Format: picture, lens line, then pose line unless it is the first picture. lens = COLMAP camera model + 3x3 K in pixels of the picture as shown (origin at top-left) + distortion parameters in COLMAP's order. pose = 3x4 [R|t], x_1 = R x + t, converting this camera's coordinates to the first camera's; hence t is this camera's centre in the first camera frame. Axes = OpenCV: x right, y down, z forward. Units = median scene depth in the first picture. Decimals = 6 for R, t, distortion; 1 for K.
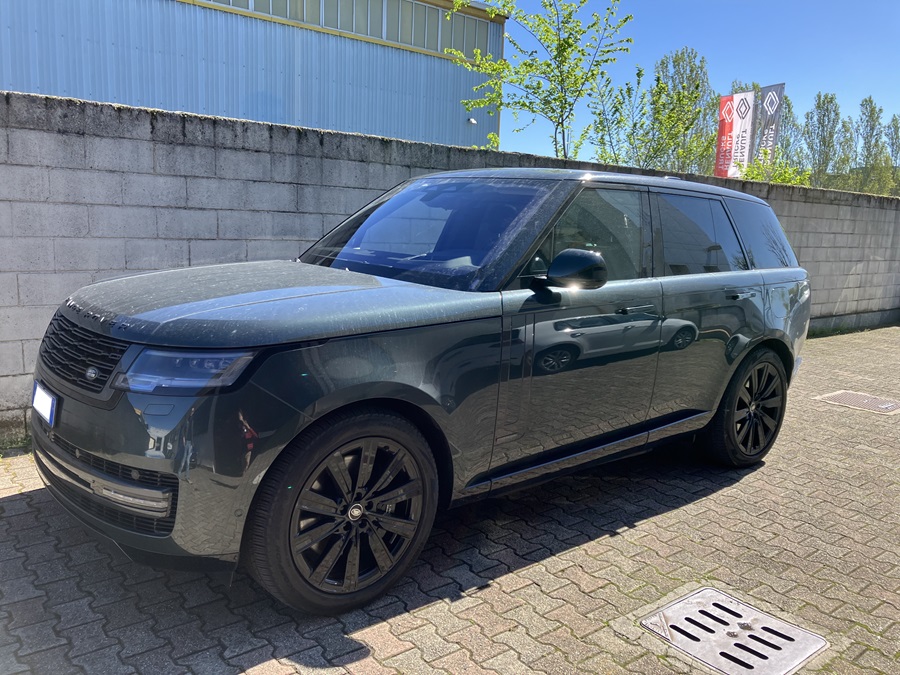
lens RADIAL K [[743.1, 0, 447.2], [0, 743.1, 329.9], [0, 0, 1]] dist [0.016113, -0.005783]
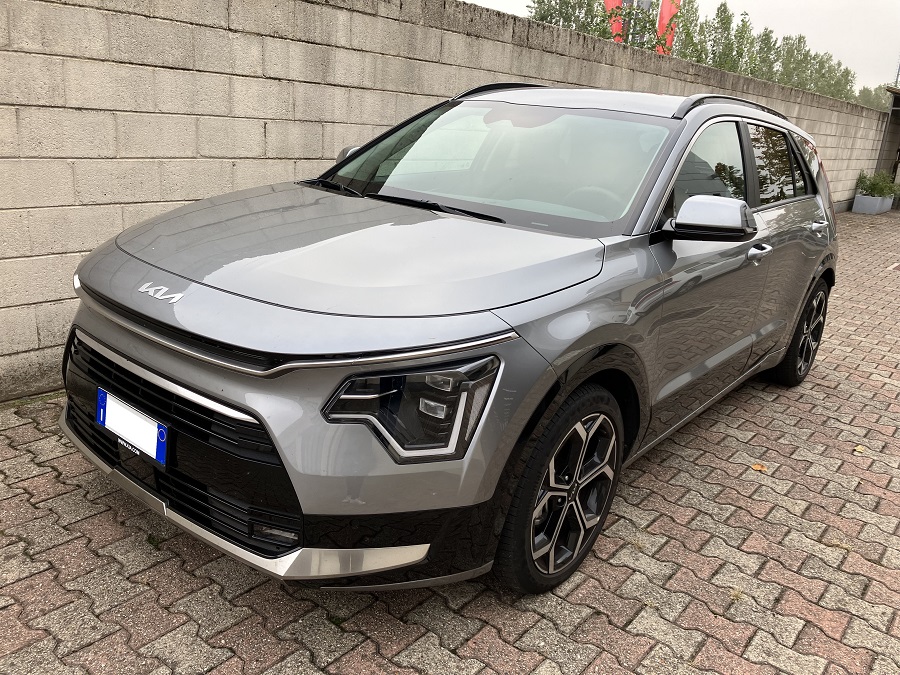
lens RADIAL K [[743.1, 0, 452.7], [0, 743.1, 328.2], [0, 0, 1]] dist [0.016113, -0.005783]
pose [[0.977275, -0.026995, 0.210248, -0.708938], [-0.003386, 0.989743, 0.142818, 0.014905], [-0.211947, -0.140284, 0.967160, -0.143098]]
